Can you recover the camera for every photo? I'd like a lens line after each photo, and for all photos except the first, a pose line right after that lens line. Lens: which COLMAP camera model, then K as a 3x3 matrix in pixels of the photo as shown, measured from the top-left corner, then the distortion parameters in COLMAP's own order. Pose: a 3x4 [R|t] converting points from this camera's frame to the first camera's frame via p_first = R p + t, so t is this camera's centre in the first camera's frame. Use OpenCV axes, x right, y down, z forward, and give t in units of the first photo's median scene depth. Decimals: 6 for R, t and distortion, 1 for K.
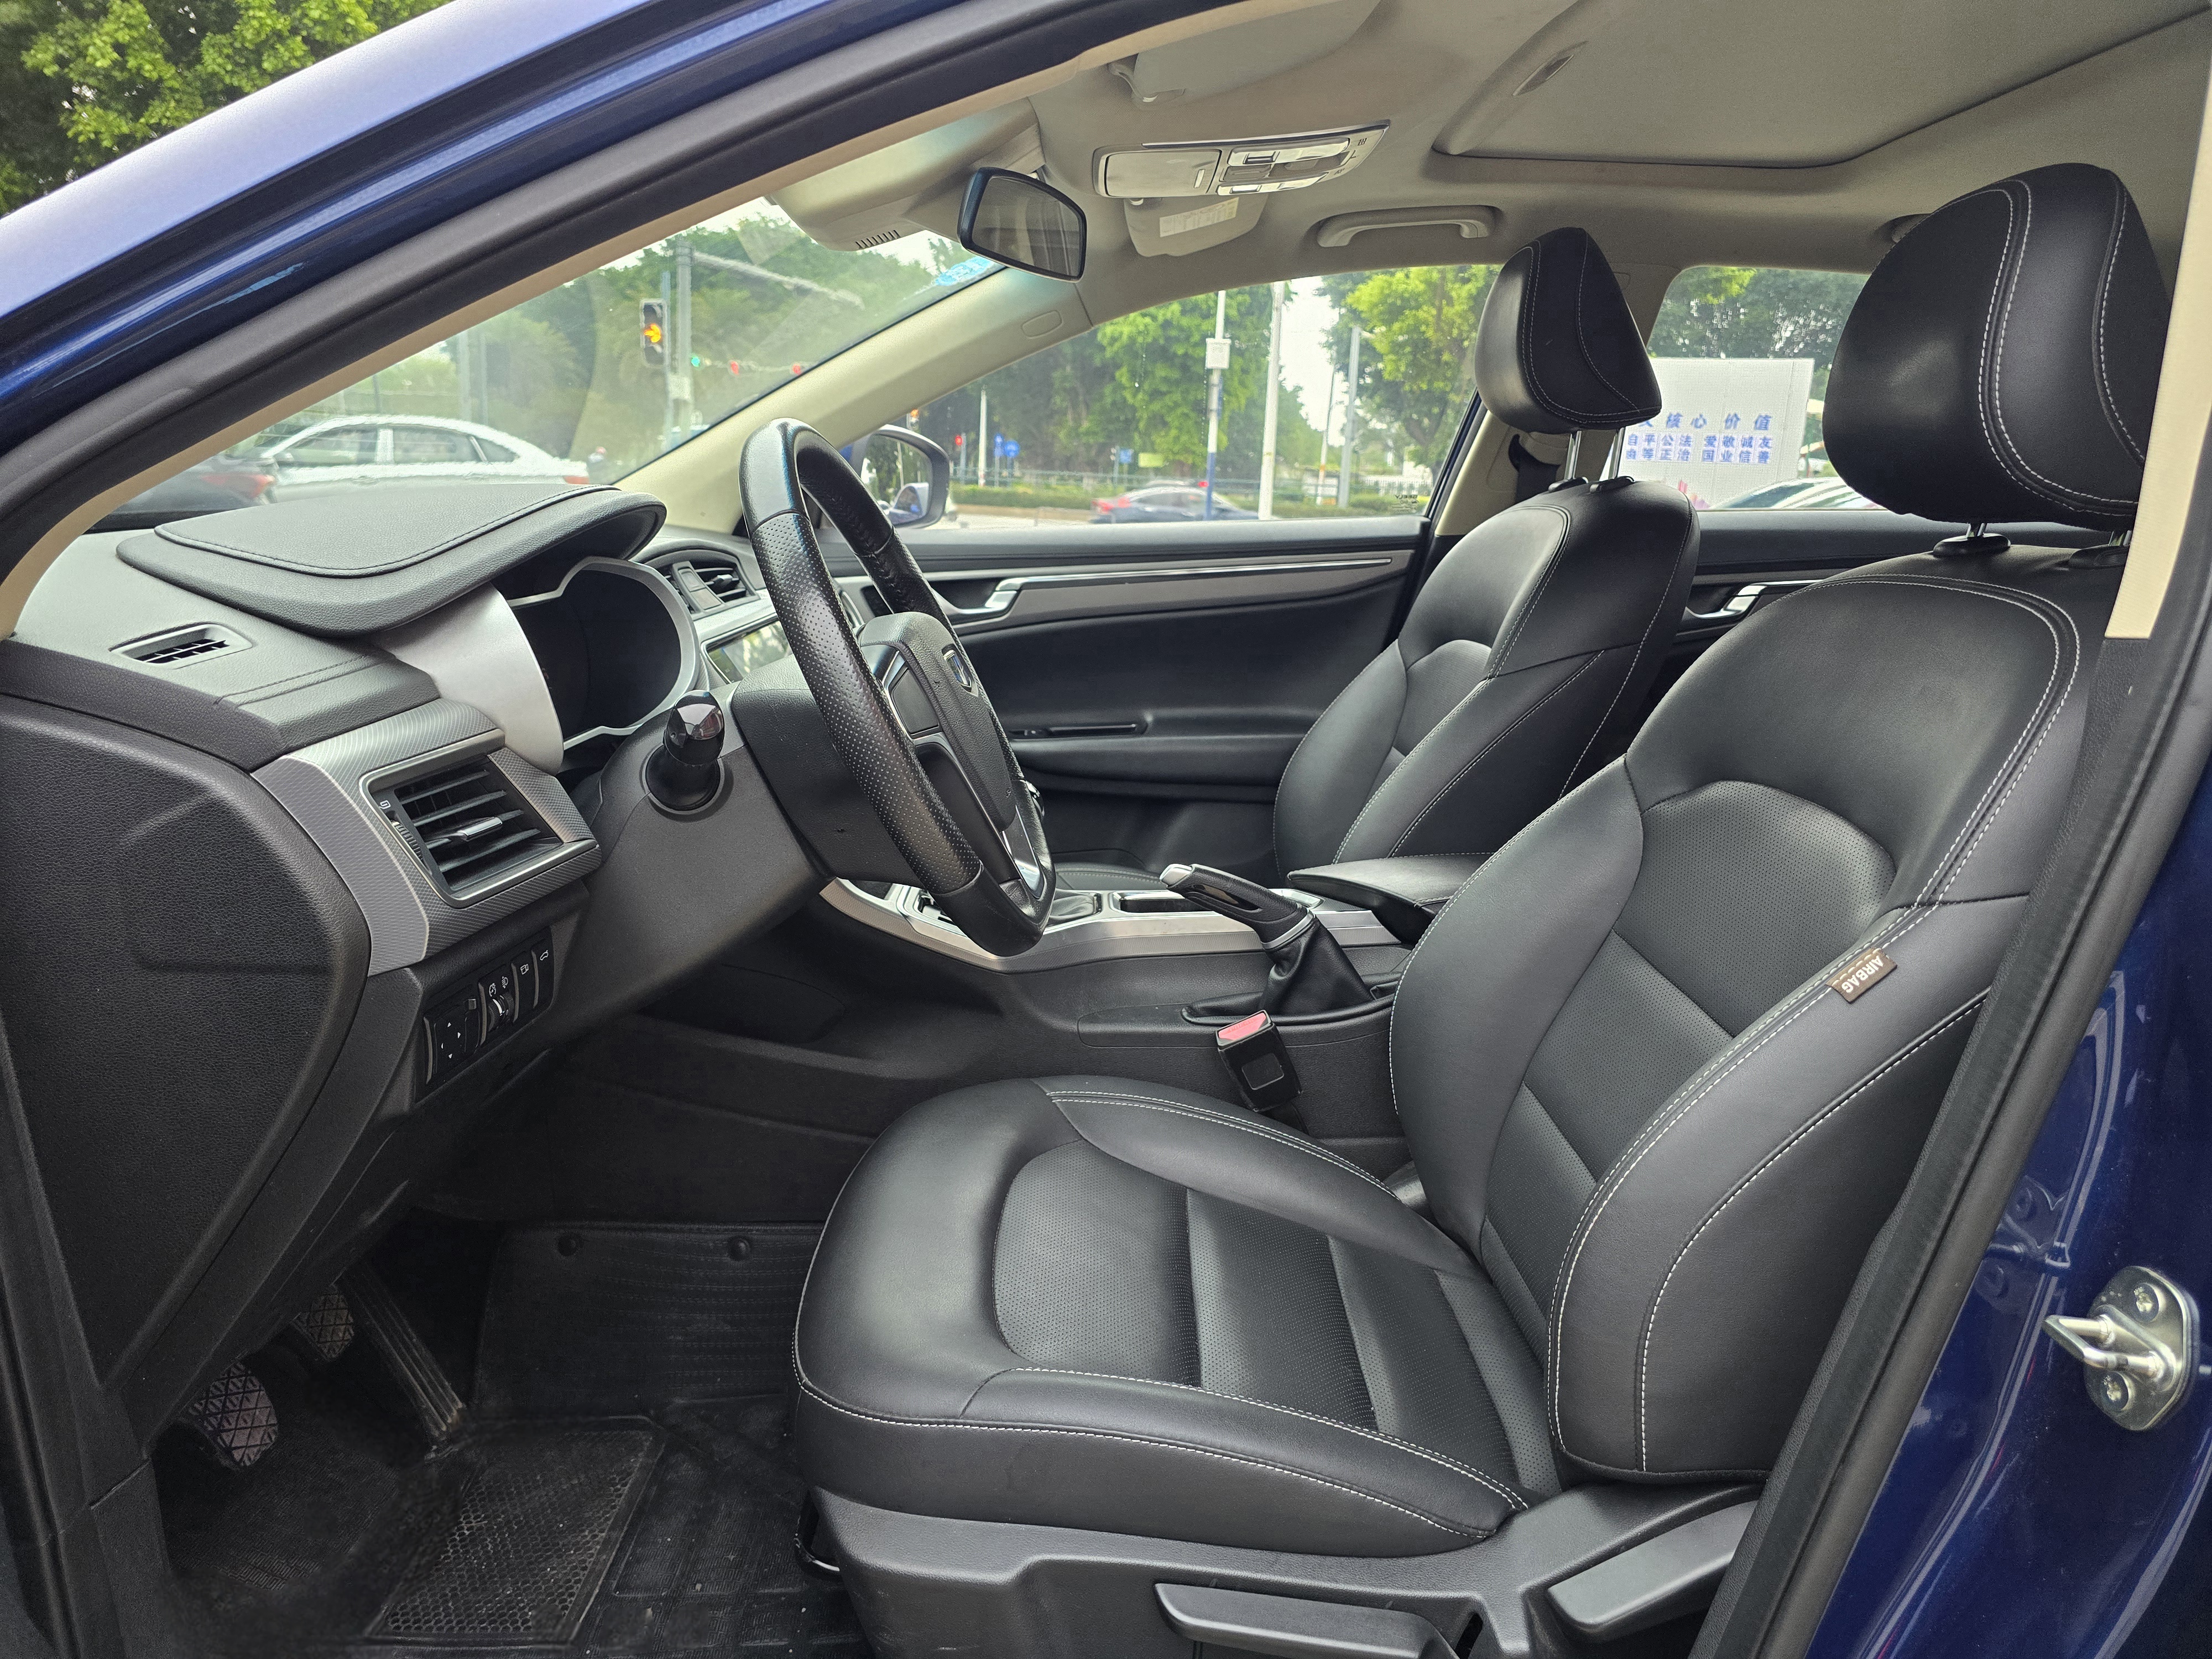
lens RADIAL K [[1472.4, 0, 1106.0], [0, 1472.4, 829.5], [0, 0, 1]] dist [-0.060080, 0.103251]
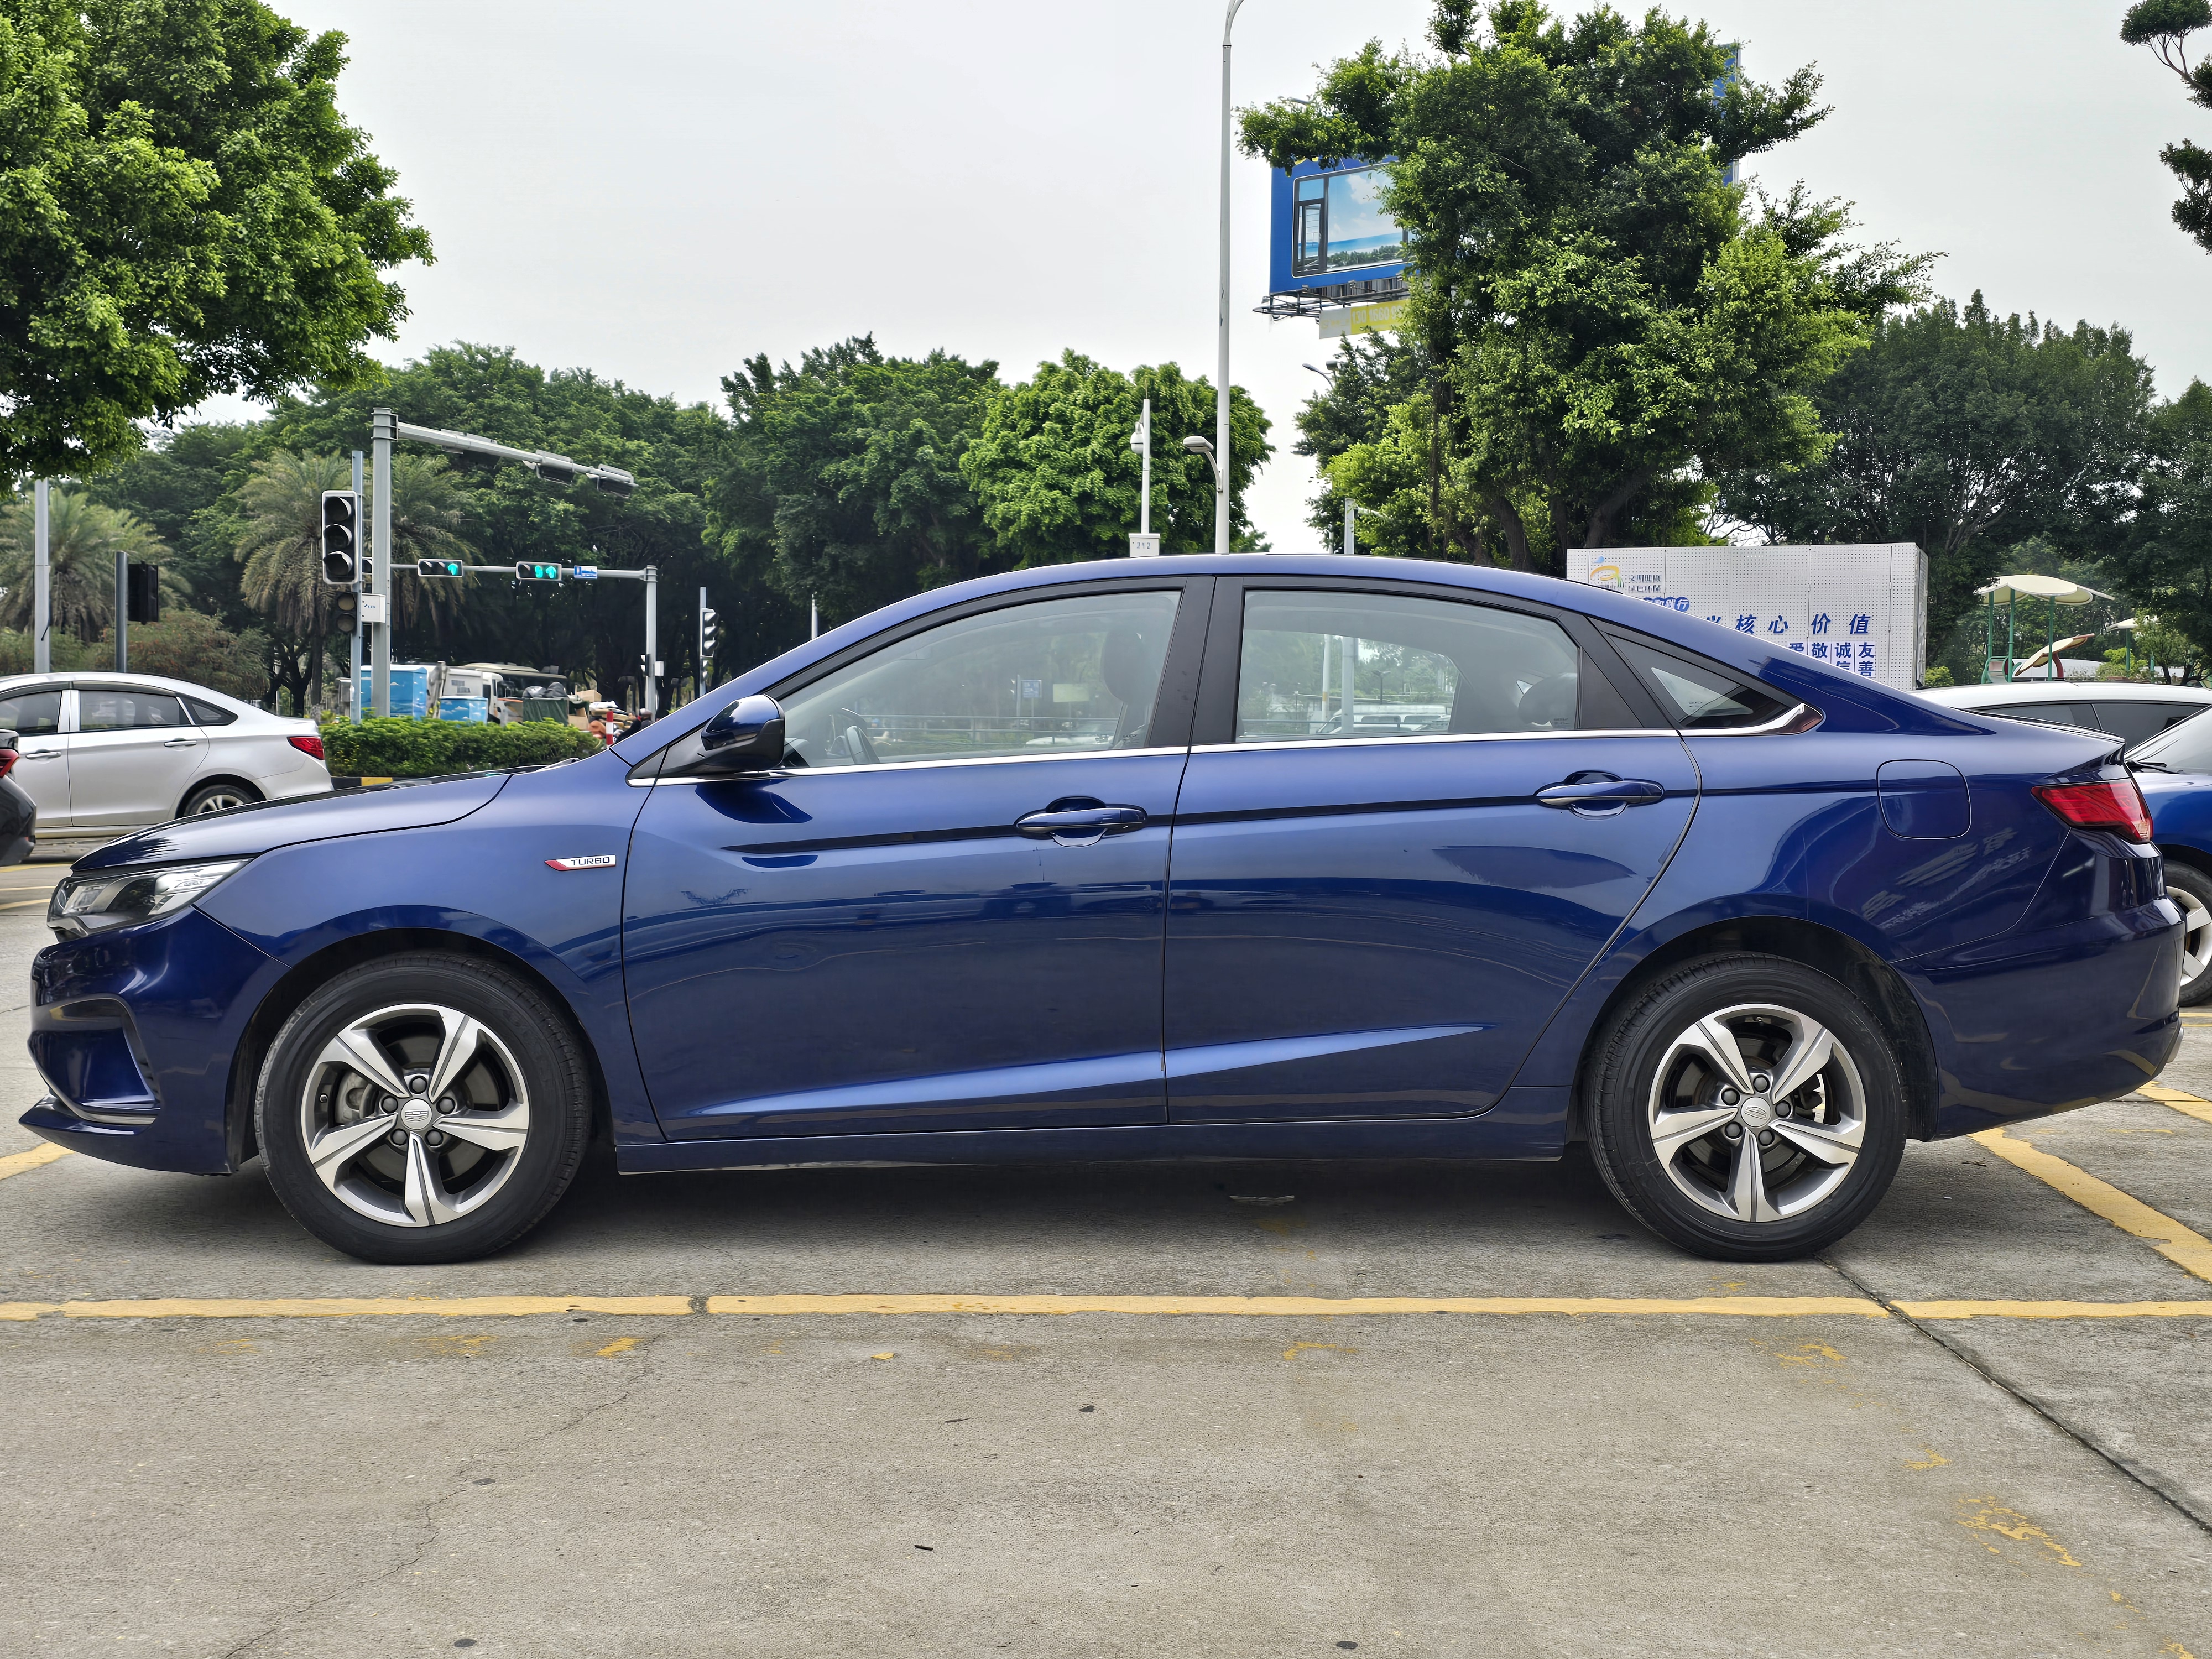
lens RADIAL K [[1472.4, 0, 1106.0], [0, 1472.4, 829.5], [0, 0, 1]] dist [-0.060080, 0.103251]
pose [[0.995254, -0.035911, 0.090439, -0.015840], [0.050208, 0.985653, -0.161142, -0.082081], [-0.083355, 0.164918, 0.982779, 0.351440]]
